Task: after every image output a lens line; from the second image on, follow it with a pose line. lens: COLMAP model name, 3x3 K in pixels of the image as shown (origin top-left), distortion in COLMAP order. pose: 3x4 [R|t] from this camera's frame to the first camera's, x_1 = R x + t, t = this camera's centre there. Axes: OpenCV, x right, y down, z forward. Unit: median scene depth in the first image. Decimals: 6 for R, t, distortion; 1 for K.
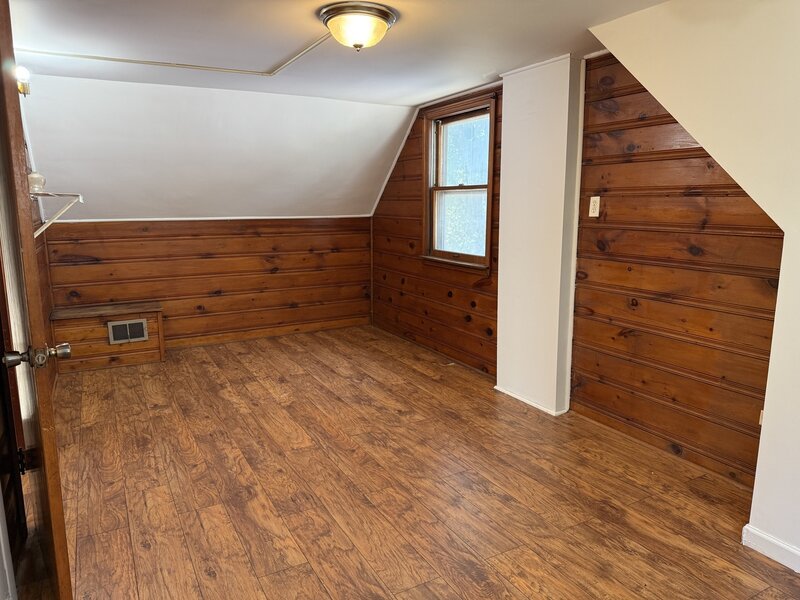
lens RADIAL K [[567.1, 0, 401.8], [0, 567.1, 300.1], [0, 0, 1]] dist [0.076433, -0.116150]
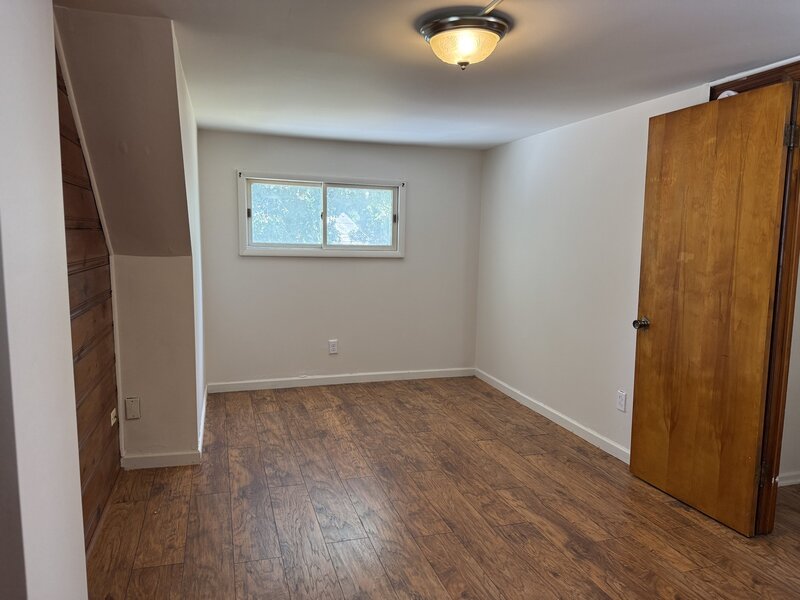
lens RADIAL K [[567.1, 0, 401.8], [0, 567.1, 301.0], [0, 0, 1]] dist [0.076433, -0.116150]
pose [[-0.982485, -0.031830, 0.183604, -0.158205], [0.021282, 0.959690, 0.280255, -0.344576], [-0.185123, 0.279254, -0.942203, 1.951655]]
